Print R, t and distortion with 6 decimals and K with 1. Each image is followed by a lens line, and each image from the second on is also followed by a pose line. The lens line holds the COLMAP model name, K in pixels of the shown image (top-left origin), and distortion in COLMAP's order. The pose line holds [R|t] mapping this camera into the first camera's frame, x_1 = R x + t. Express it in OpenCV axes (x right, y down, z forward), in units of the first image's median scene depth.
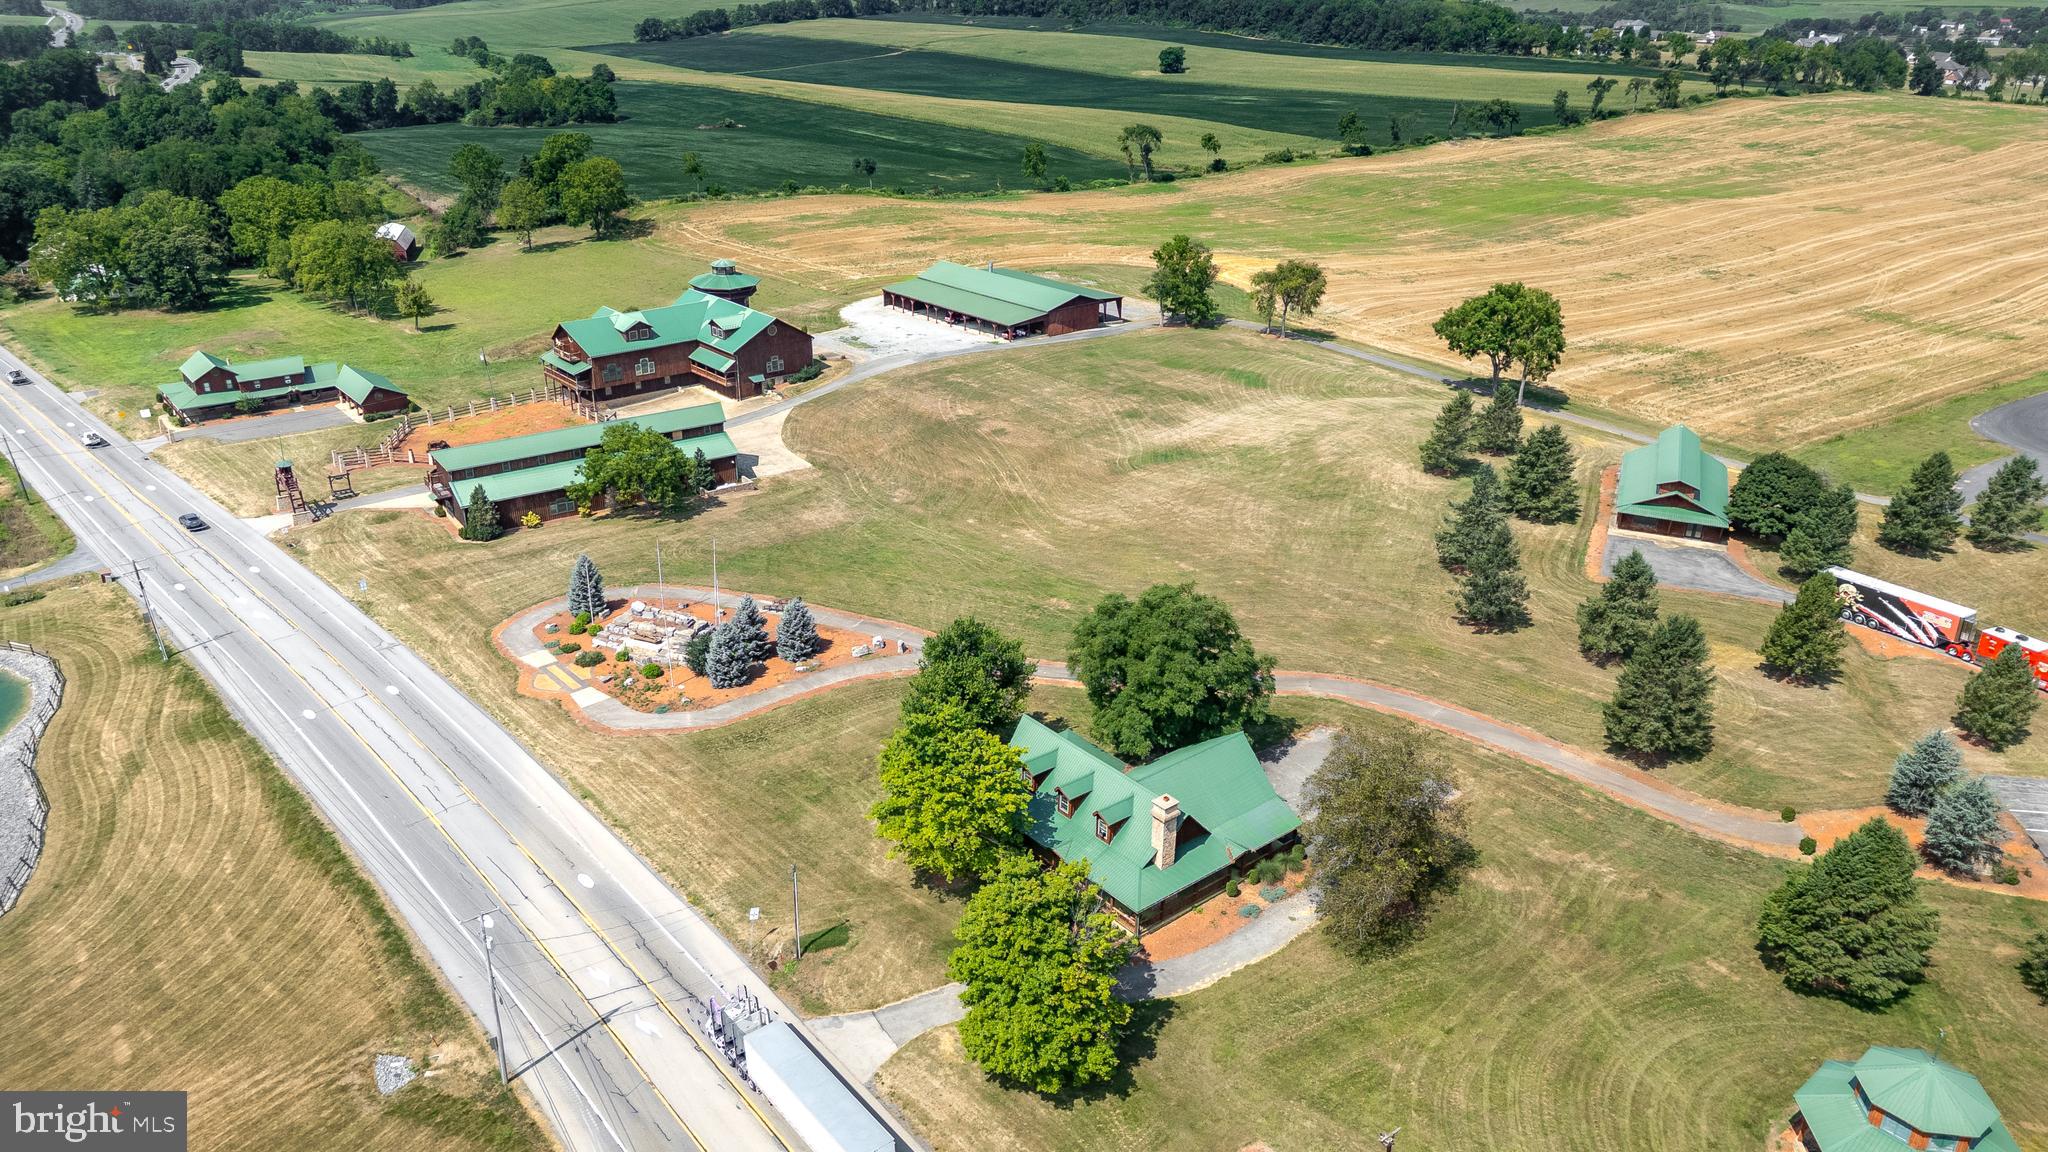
lens RADIAL K [[1458.3, 0, 1022.4], [0, 1458.3, 568.1], [0, 0, 1]] dist [0.075508, -0.025240]
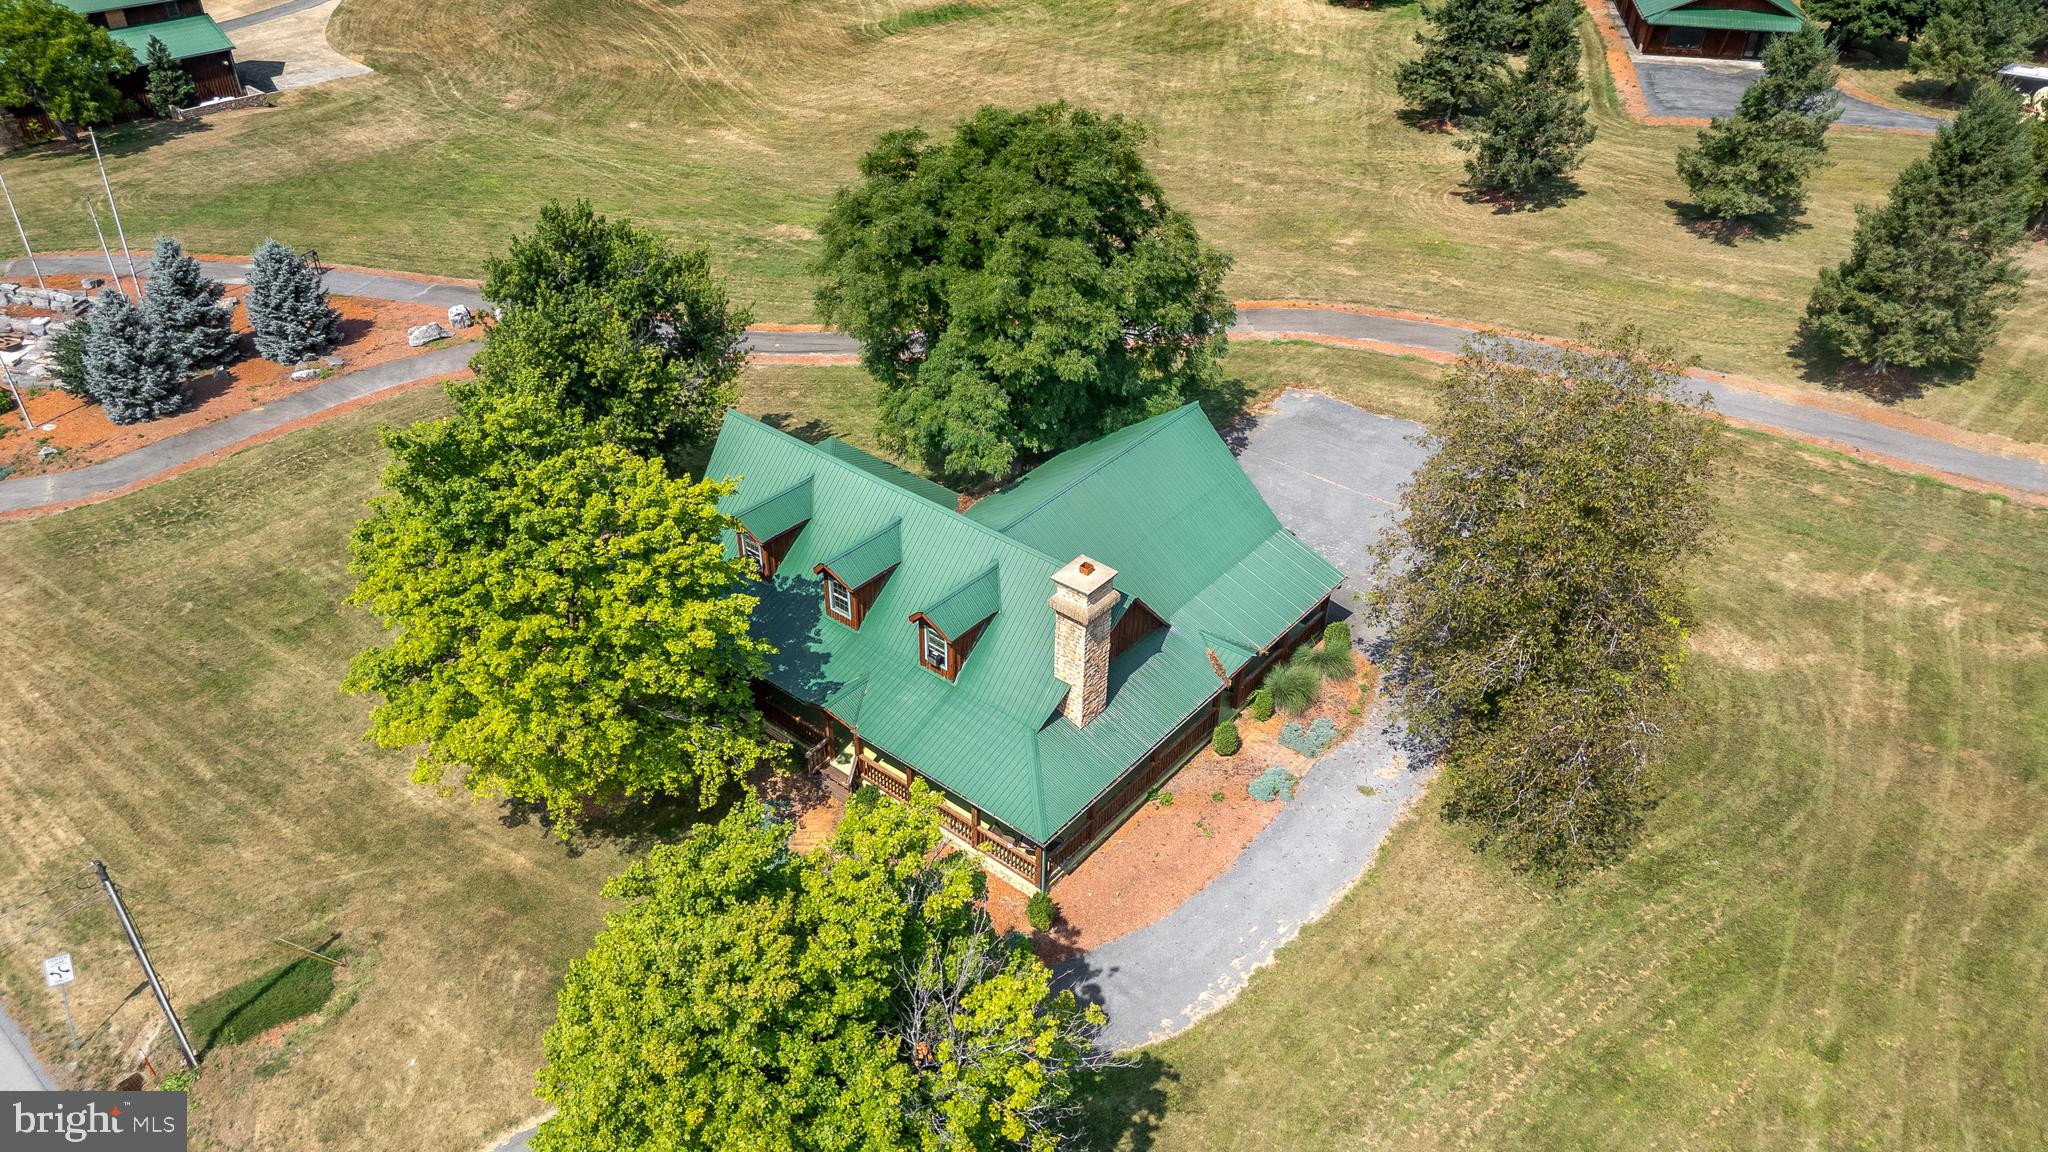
lens RADIAL K [[1458.3, 0, 1042.8], [0, 1458.3, 558.0], [0, 0, 1]] dist [0.075508, -0.025240]
pose [[0.979947, -0.108100, 0.167386, 0.014948], [0.075971, 0.979289, 0.187673, 0.065520], [-0.184207, -0.171193, 0.967864, 0.516805]]
